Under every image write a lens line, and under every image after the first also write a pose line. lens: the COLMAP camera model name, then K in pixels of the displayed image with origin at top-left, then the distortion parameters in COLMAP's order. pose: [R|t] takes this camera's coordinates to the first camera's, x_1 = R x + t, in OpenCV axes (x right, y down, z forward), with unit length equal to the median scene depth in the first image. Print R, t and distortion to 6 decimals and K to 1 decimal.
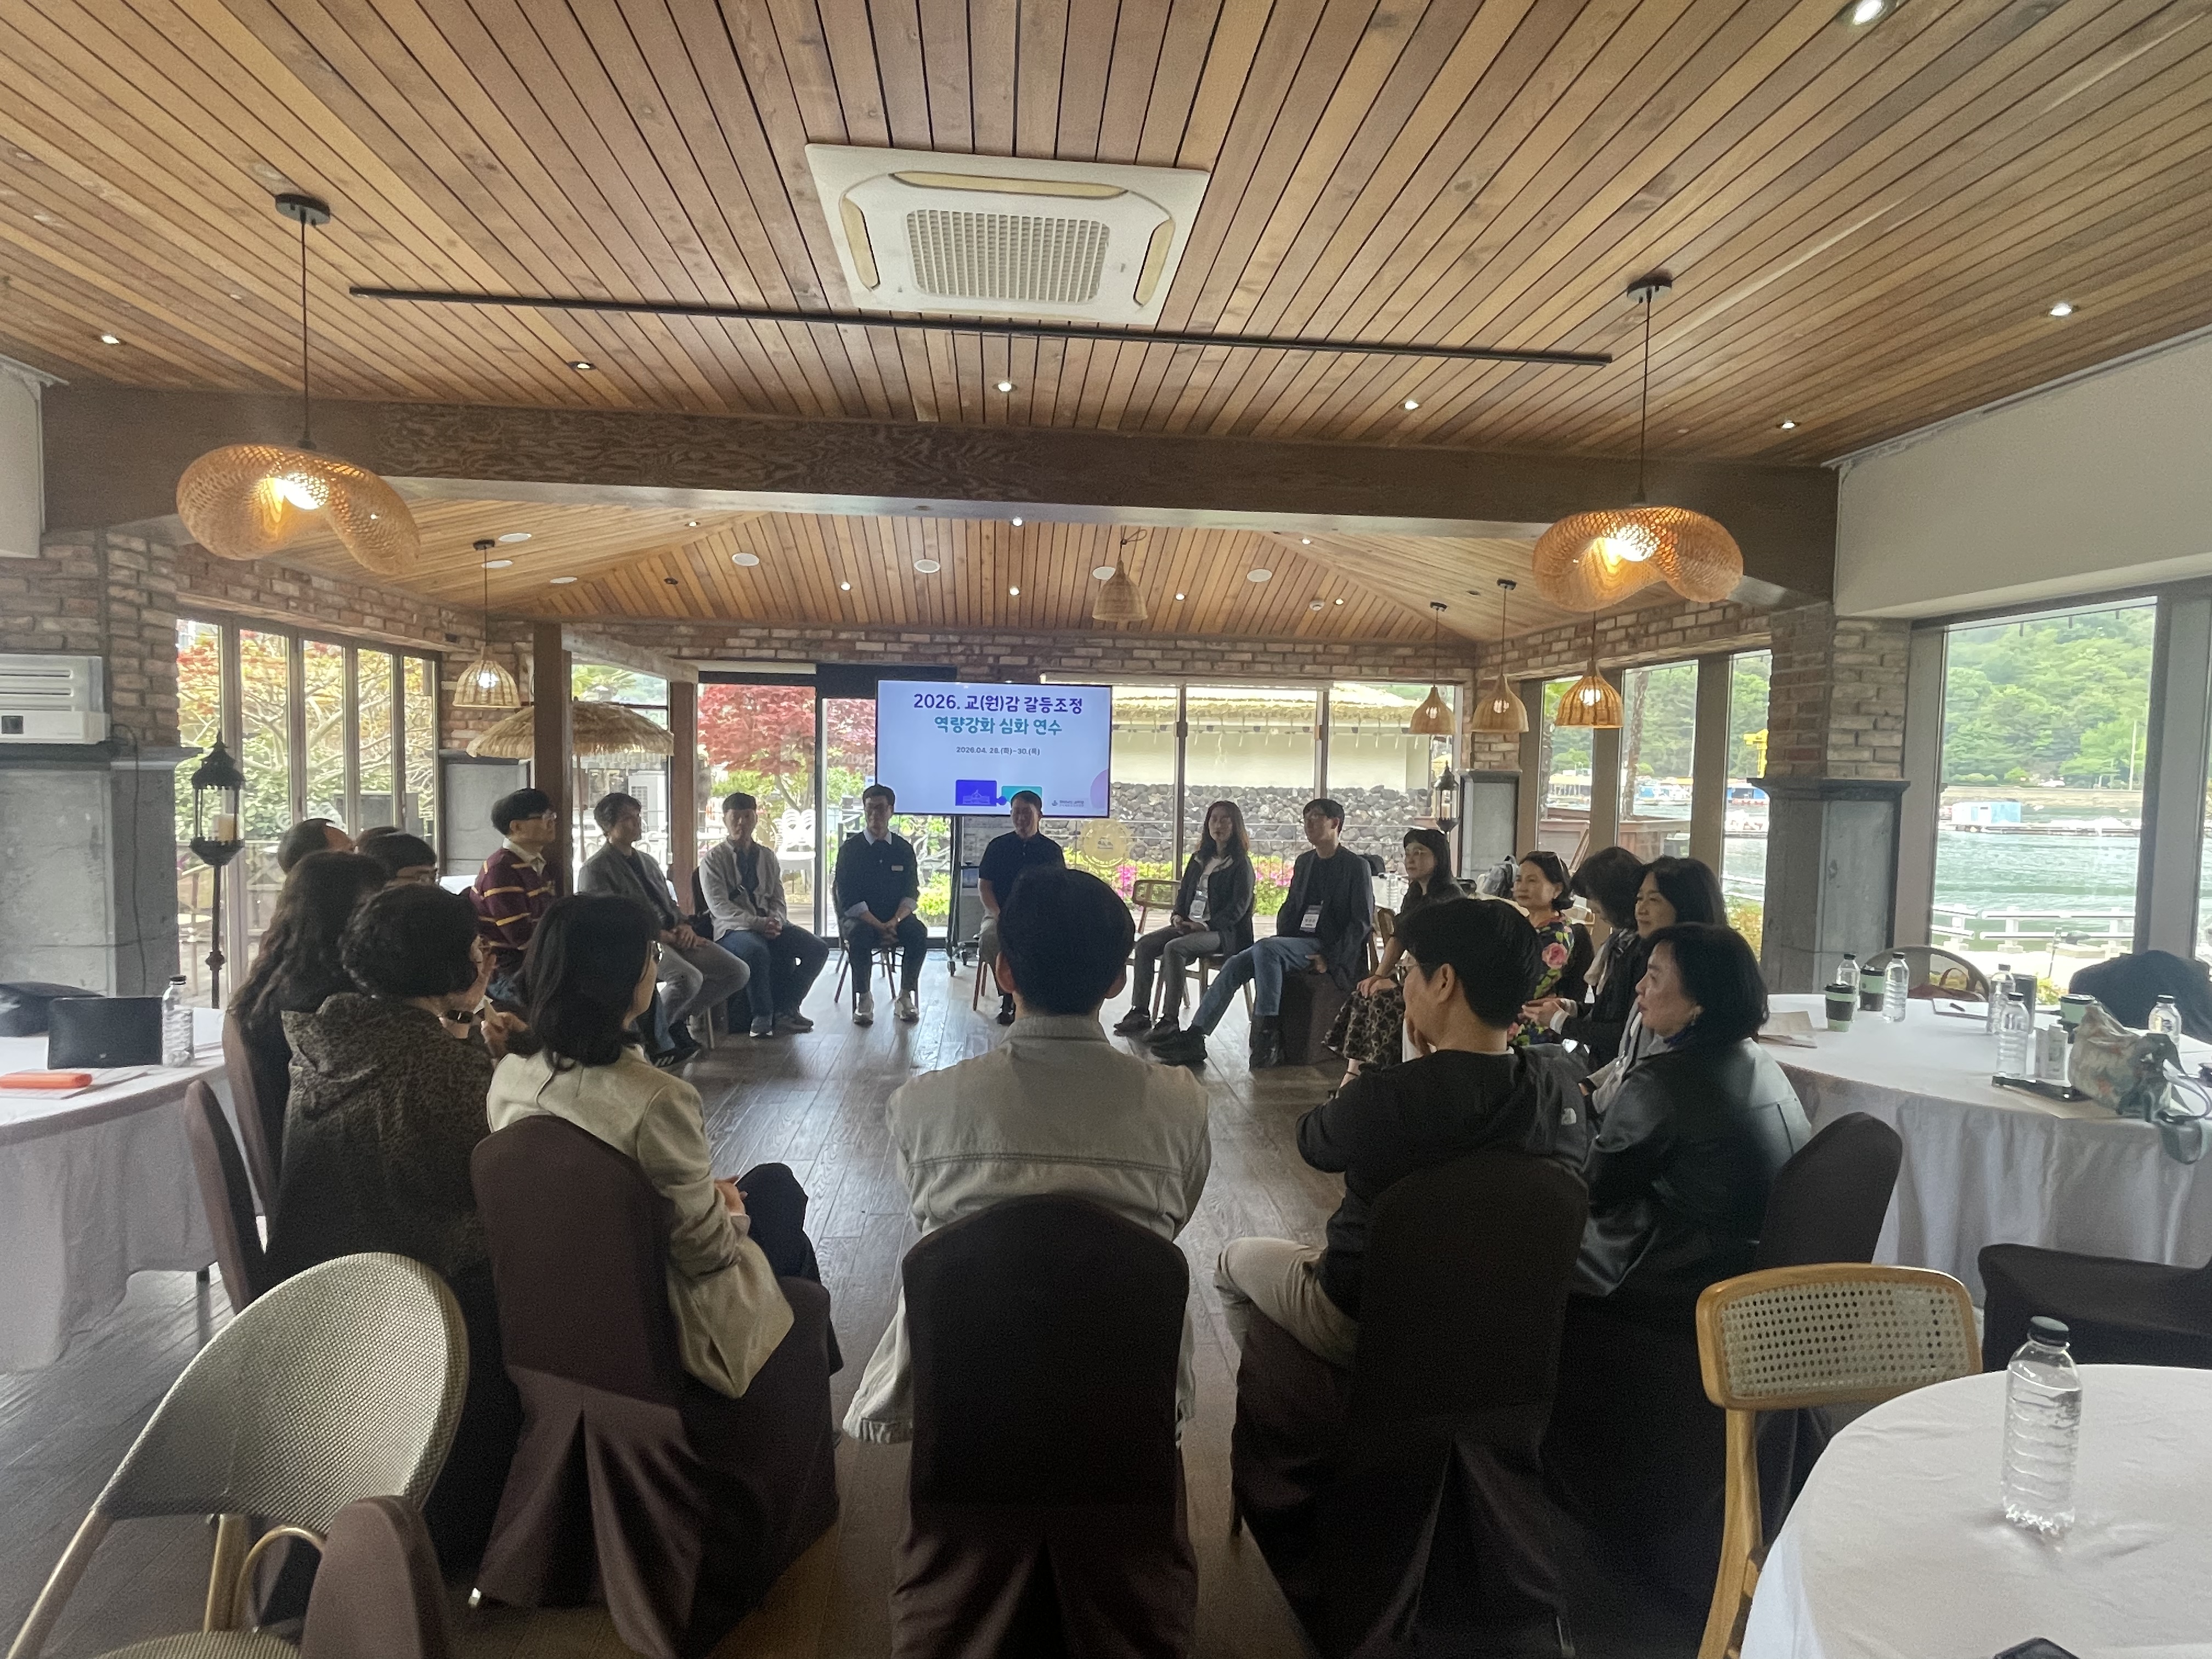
lens RADIAL K [[1142.8, 0, 1106.0], [0, 1142.8, 829.5], [0, 0, 1]] dist [-0.000332, -0.000446]
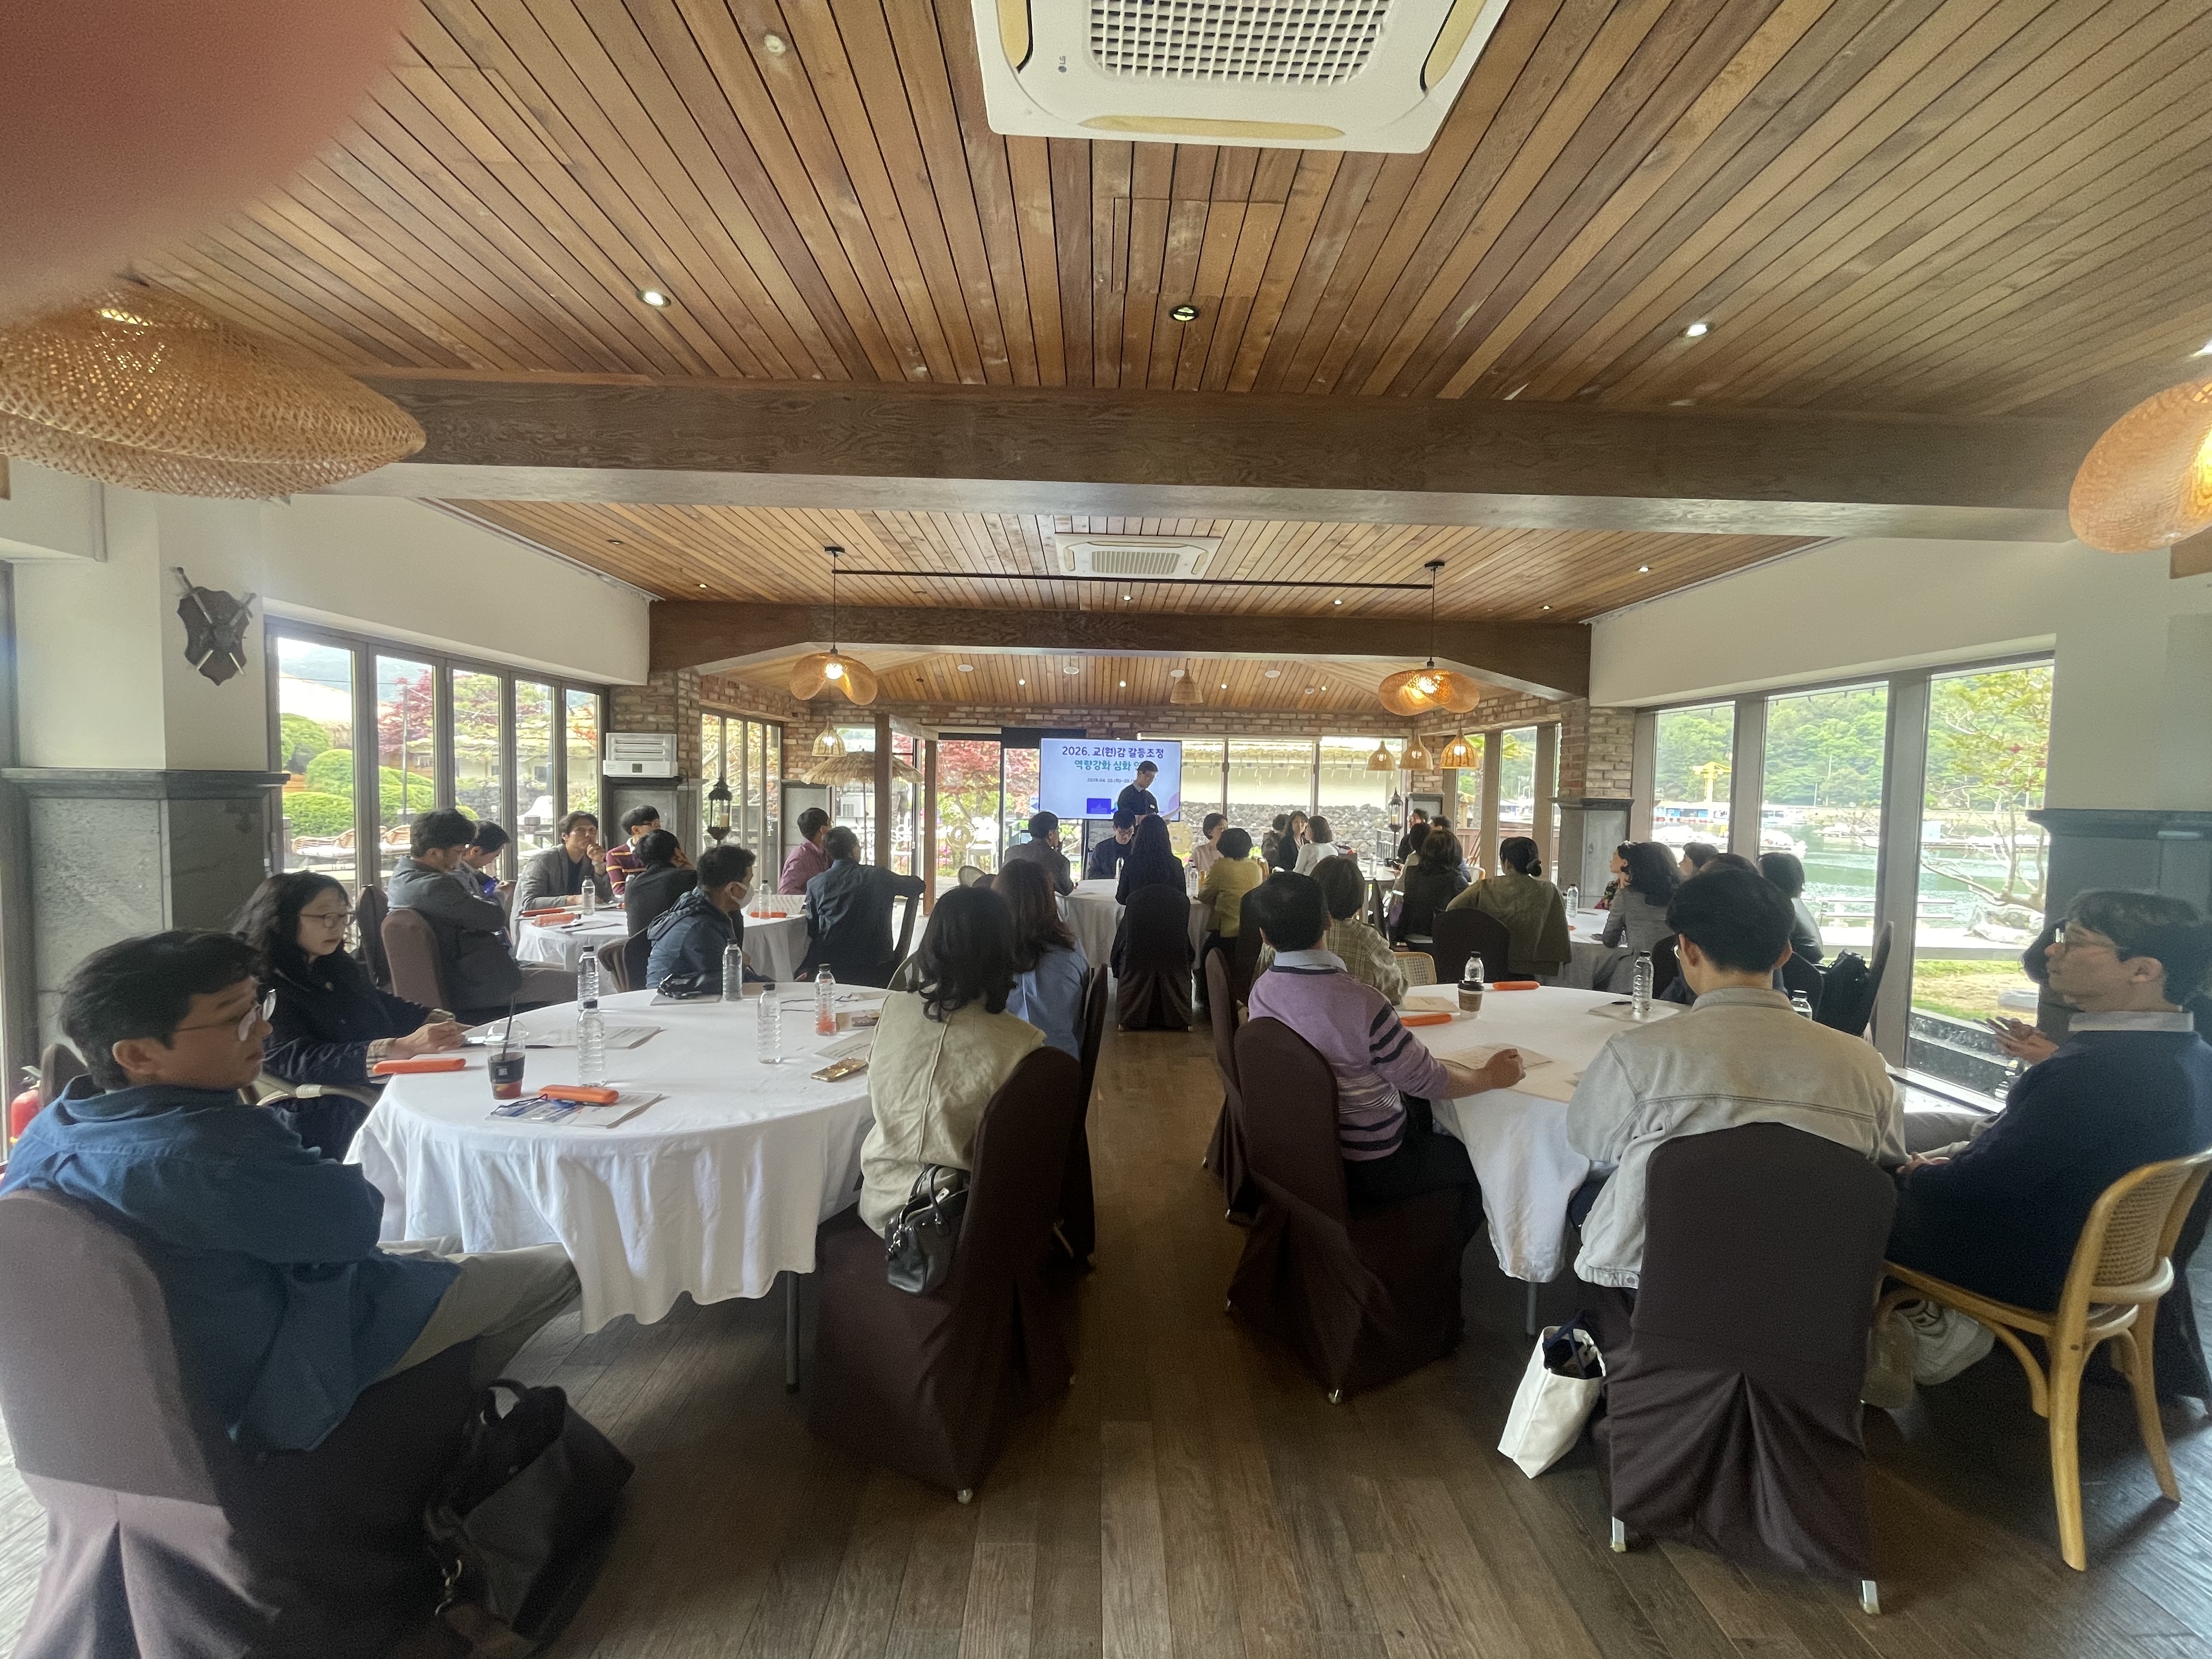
lens RADIAL K [[882.1, 0, 1106.0], [0, 882.1, 829.5], [0, 0, 1]] dist [0.001159, 0.000022]
pose [[0.996684, 0.005526, -0.081181, 0.000539], [-0.006440, 0.999919, -0.011001, 0.016475], [0.081113, 0.011487, 0.996639, -0.281605]]
